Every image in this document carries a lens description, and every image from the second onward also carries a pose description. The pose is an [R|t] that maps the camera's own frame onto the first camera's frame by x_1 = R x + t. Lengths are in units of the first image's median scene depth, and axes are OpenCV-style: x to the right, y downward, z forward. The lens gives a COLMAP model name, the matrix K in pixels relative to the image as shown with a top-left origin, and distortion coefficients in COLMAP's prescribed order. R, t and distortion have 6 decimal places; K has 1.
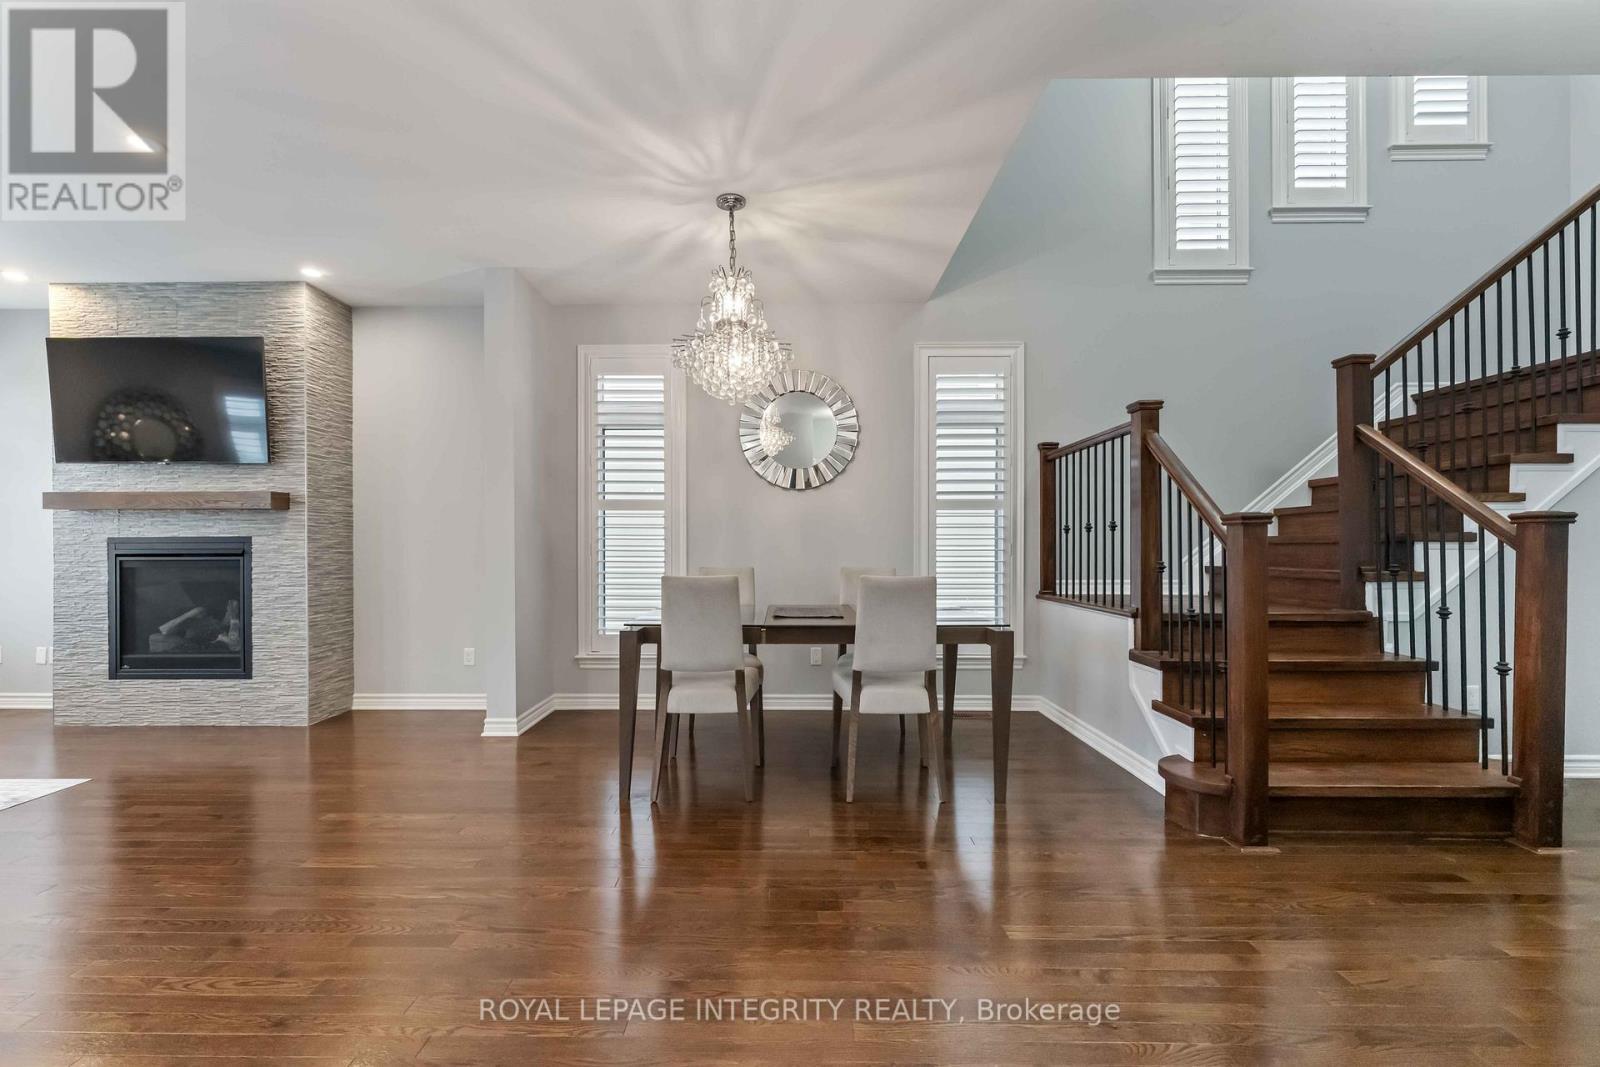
lens RADIAL K [[645.7, 0, 795.8], [0, 645.7, 540.6], [0, 0, 1]] dist [0.001858, 0.000533]
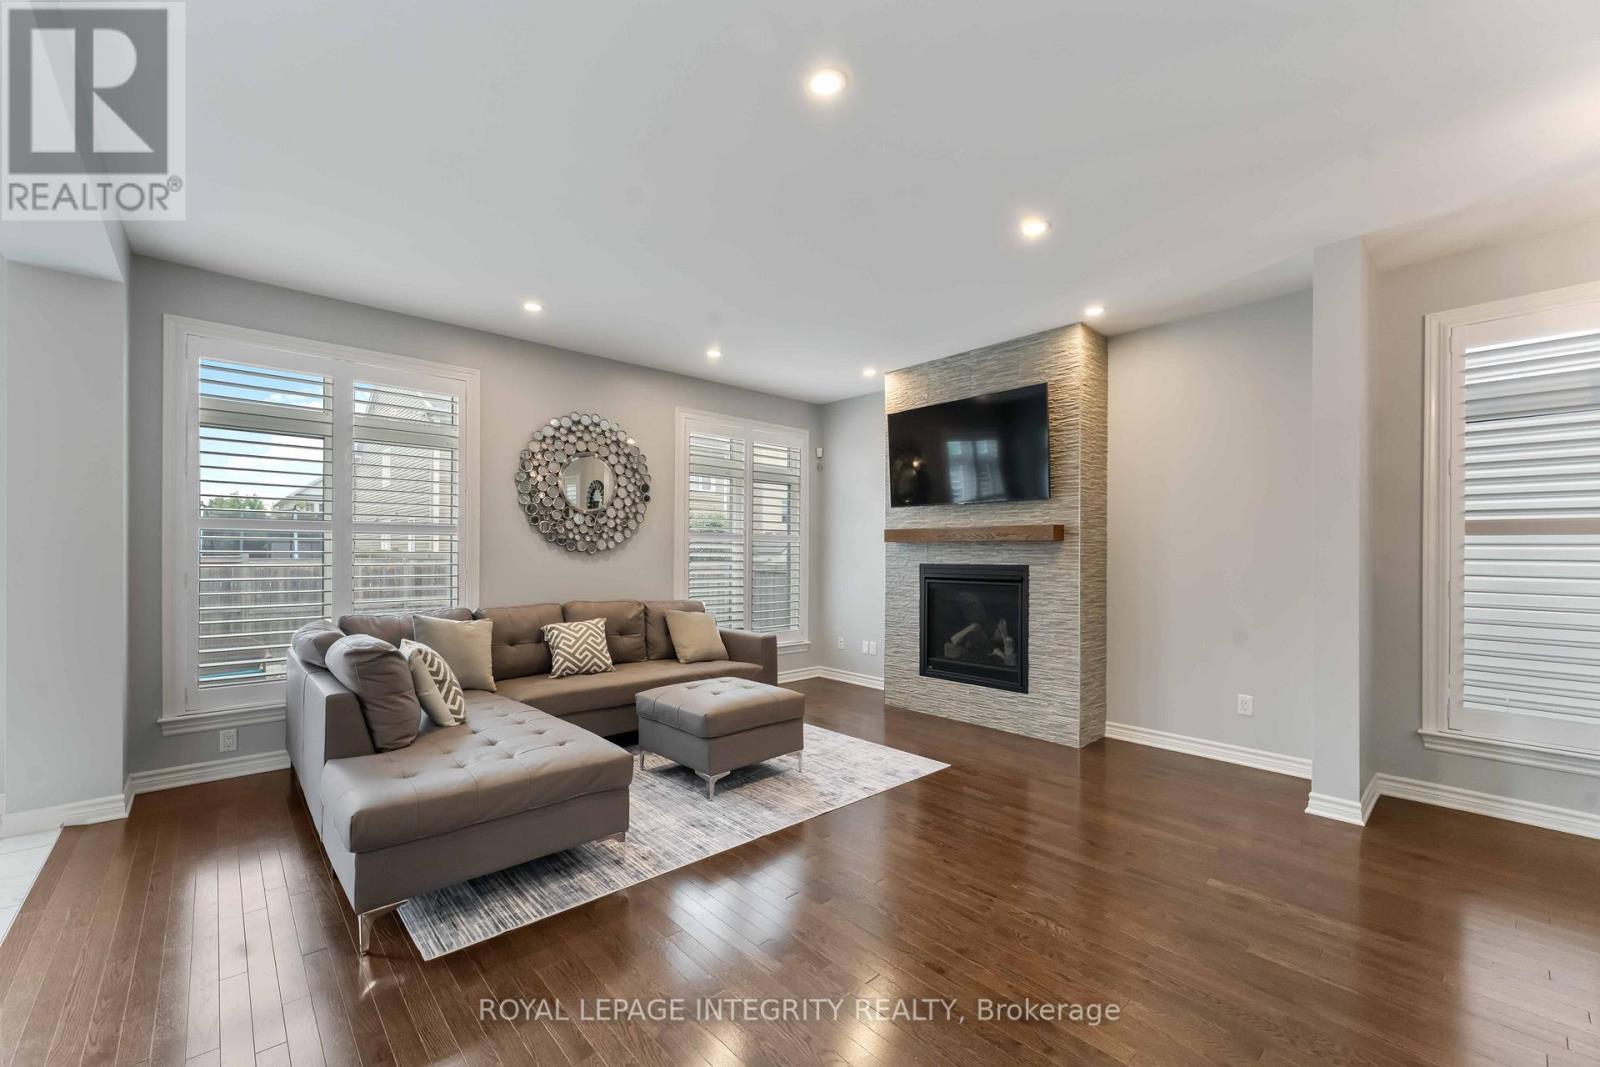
lens RADIAL K [[645.7, 0, 788.9], [0, 645.7, 544.3], [0, 0, 1]] dist [0.001858, 0.000533]
pose [[0.681772, -0.005910, -0.731540, -0.311726], [0.001780, 0.999978, -0.006419, -0.035492], [0.731562, 0.003074, 0.681768, -0.052261]]
